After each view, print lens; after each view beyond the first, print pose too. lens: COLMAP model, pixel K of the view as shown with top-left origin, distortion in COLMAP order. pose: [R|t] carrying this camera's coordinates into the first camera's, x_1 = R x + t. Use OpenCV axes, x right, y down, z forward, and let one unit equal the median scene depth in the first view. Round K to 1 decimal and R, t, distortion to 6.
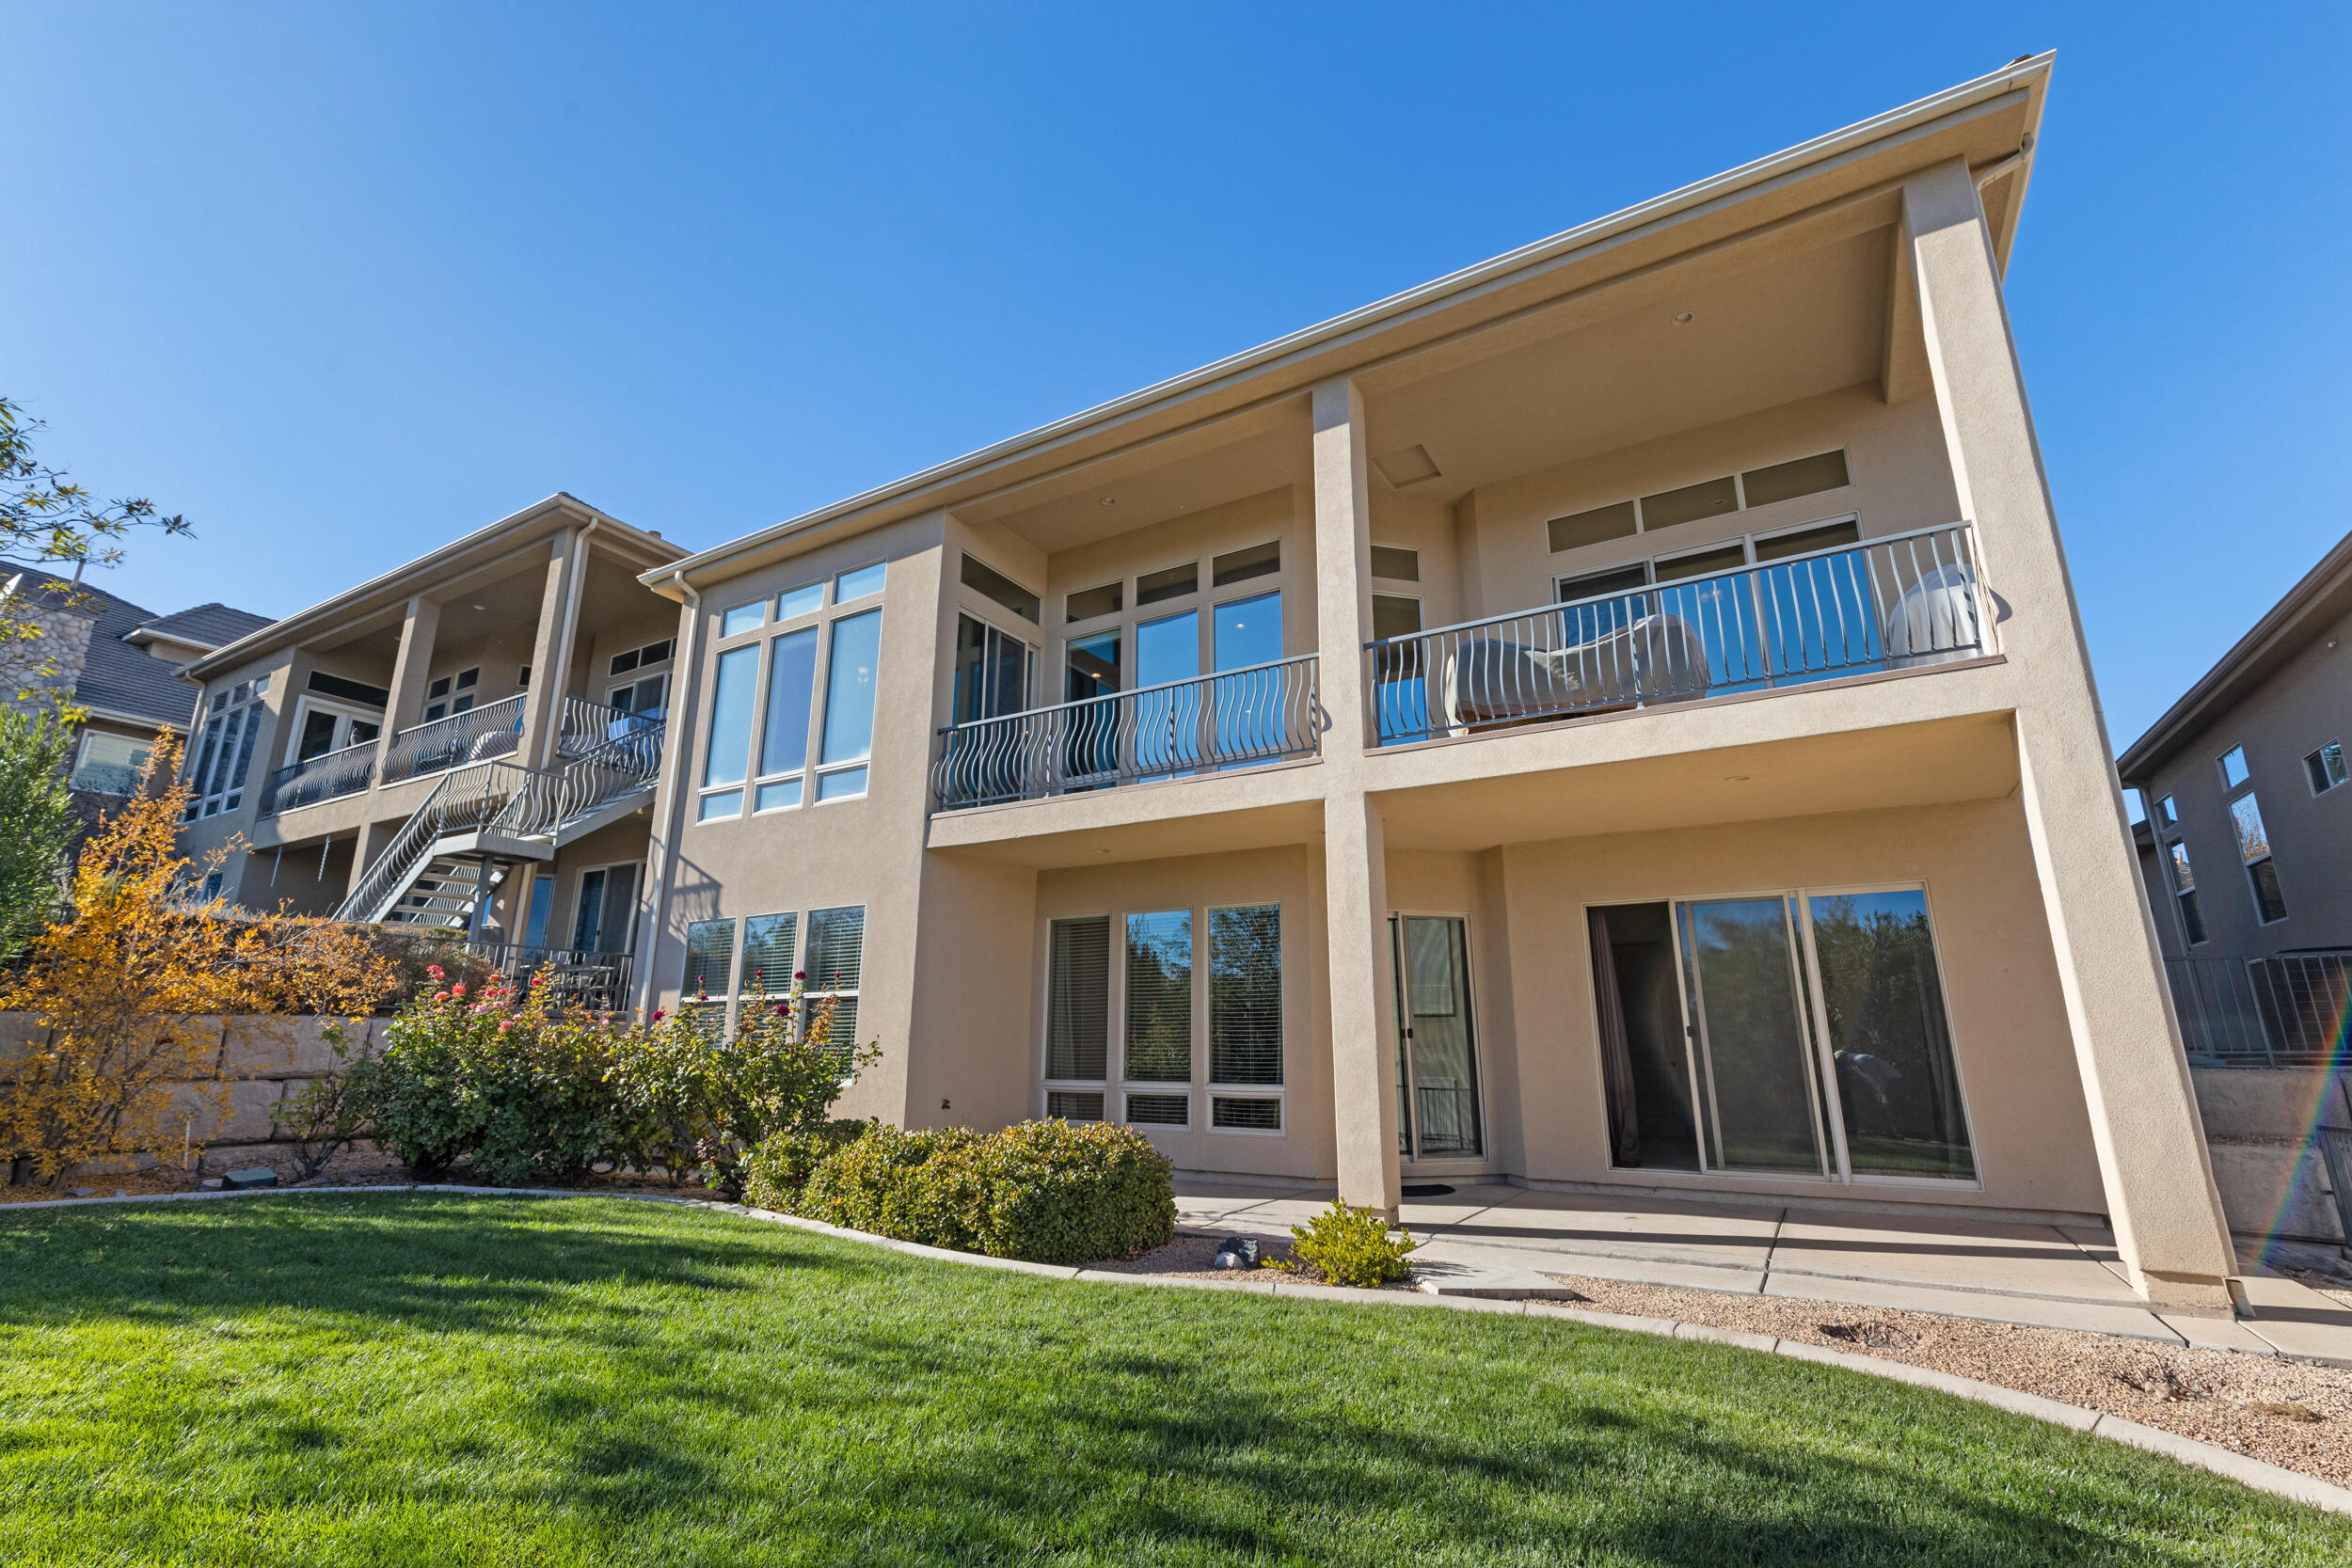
lens RADIAL K [[1042.6, 0, 1179.6], [0, 1042.6, 774.4], [0, 0, 1]] dist [0.003314, 0.000063]
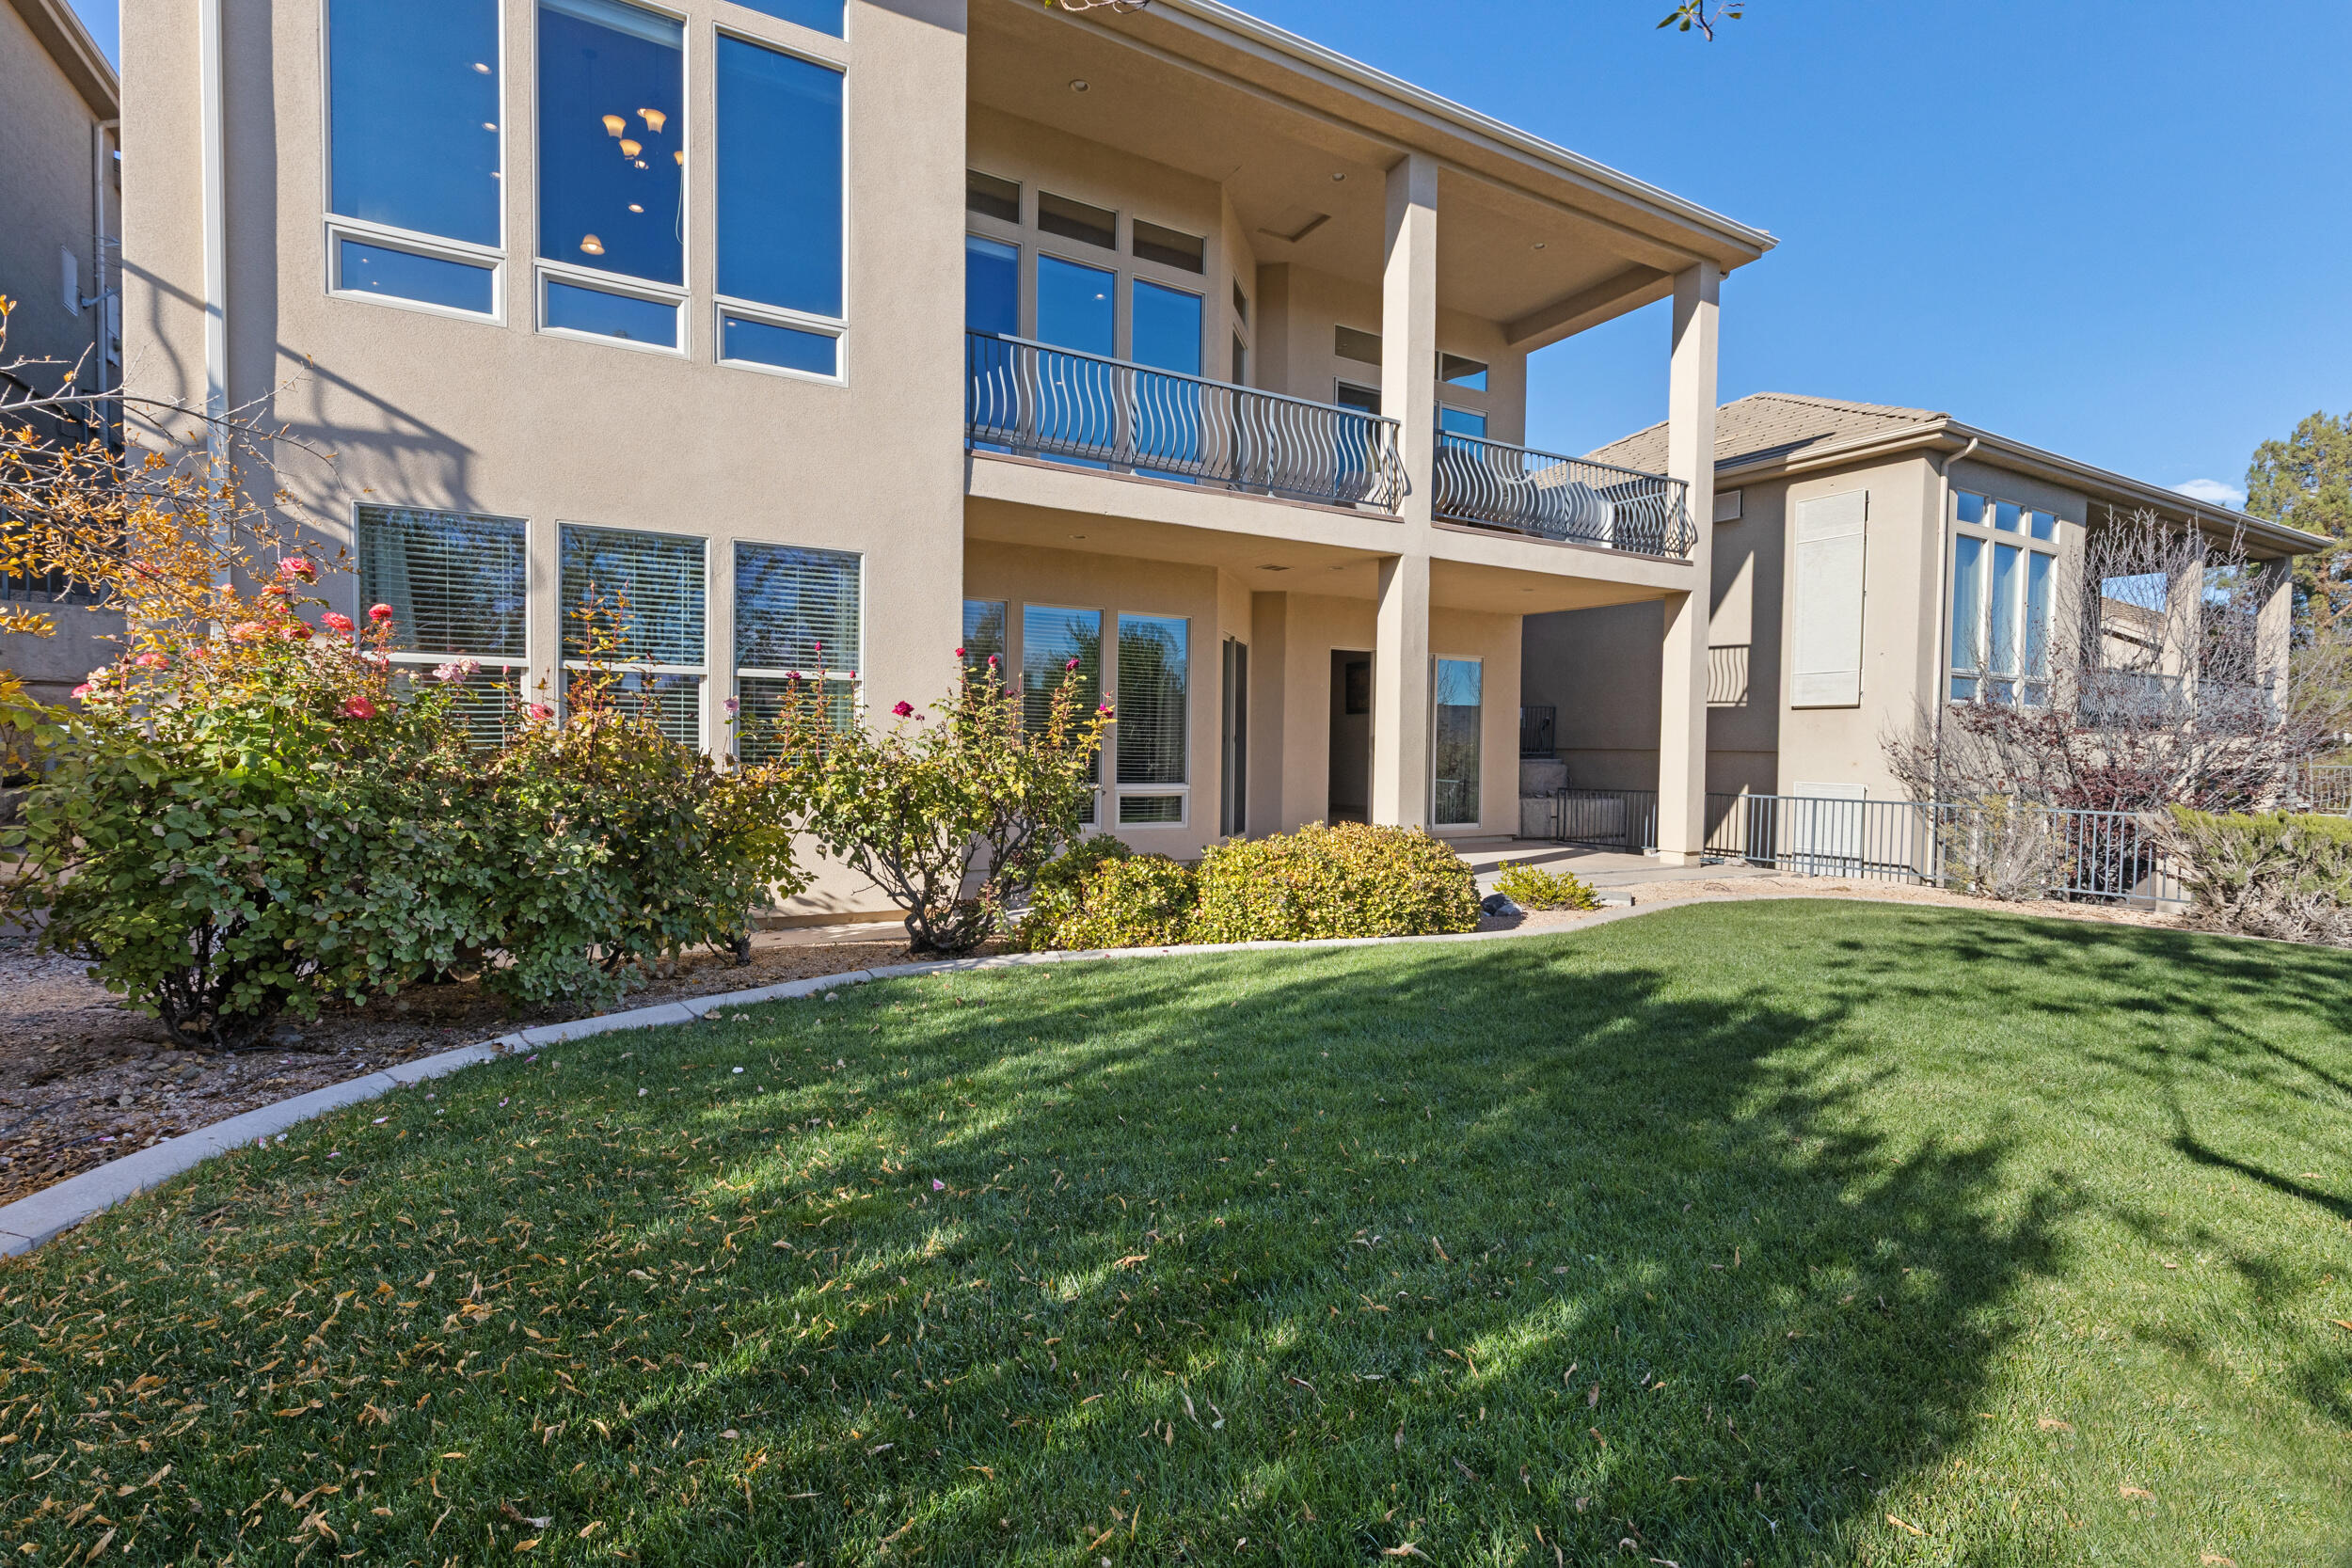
lens RADIAL K [[1042.6, 0, 1178.1], [0, 1042.6, 786.1], [0, 0, 1]] dist [0.003314, 0.000063]
pose [[0.493242, -0.030750, 0.869348, -0.804426], [-0.235316, 0.957399, 0.167376, 0.106999], [-0.837460, -0.287128, 0.464993, 0.451030]]
